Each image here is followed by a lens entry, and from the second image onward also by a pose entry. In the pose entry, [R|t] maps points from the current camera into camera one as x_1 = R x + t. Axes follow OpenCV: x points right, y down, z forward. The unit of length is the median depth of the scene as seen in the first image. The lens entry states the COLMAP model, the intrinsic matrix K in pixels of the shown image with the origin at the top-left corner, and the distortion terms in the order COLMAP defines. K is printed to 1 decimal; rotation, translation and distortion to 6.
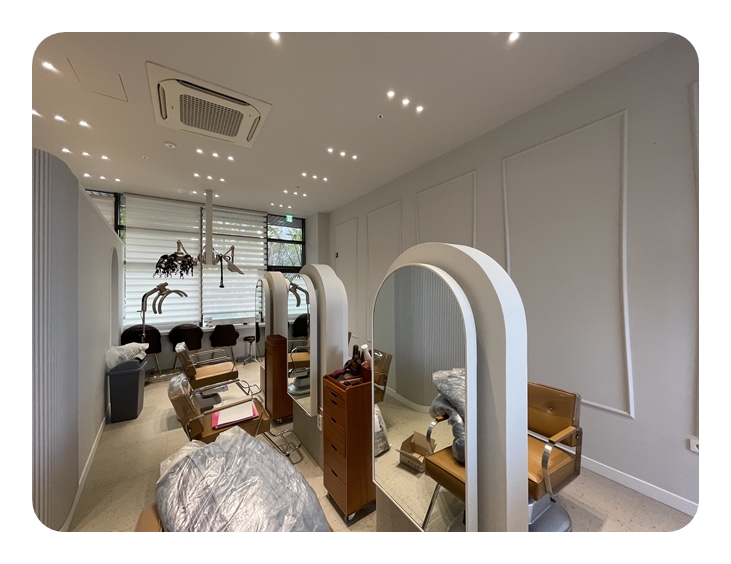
lens RADIAL K [[271.2, 0, 364.0], [0, 271.2, 282.7], [0, 0, 1]] dist [-0.001647, -0.000227]
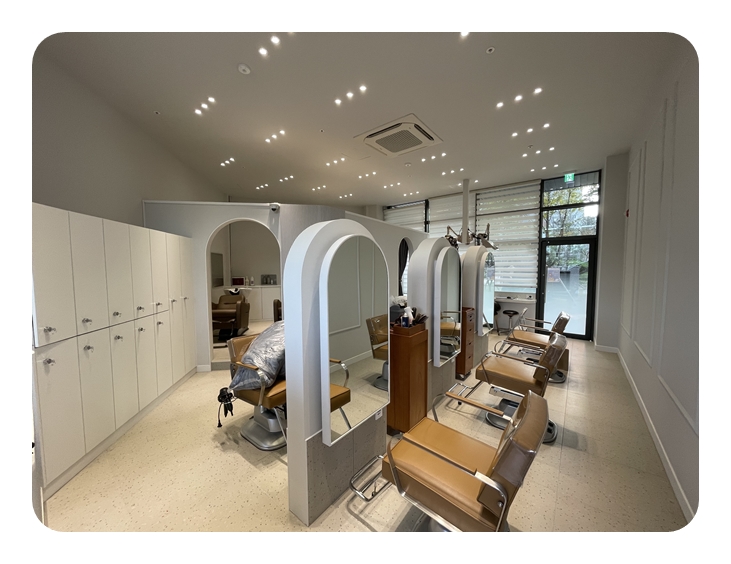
lens RADIAL K [[271.2, 0, 364.7], [0, 271.2, 282.4], [0, 0, 1]] dist [-0.001647, -0.000227]
pose [[0.258929, 0.068403, -0.963471, 0.491605], [0.005142, 0.997378, 0.072192, 0.019694], [0.965883, -0.023646, 0.257898, 0.251921]]
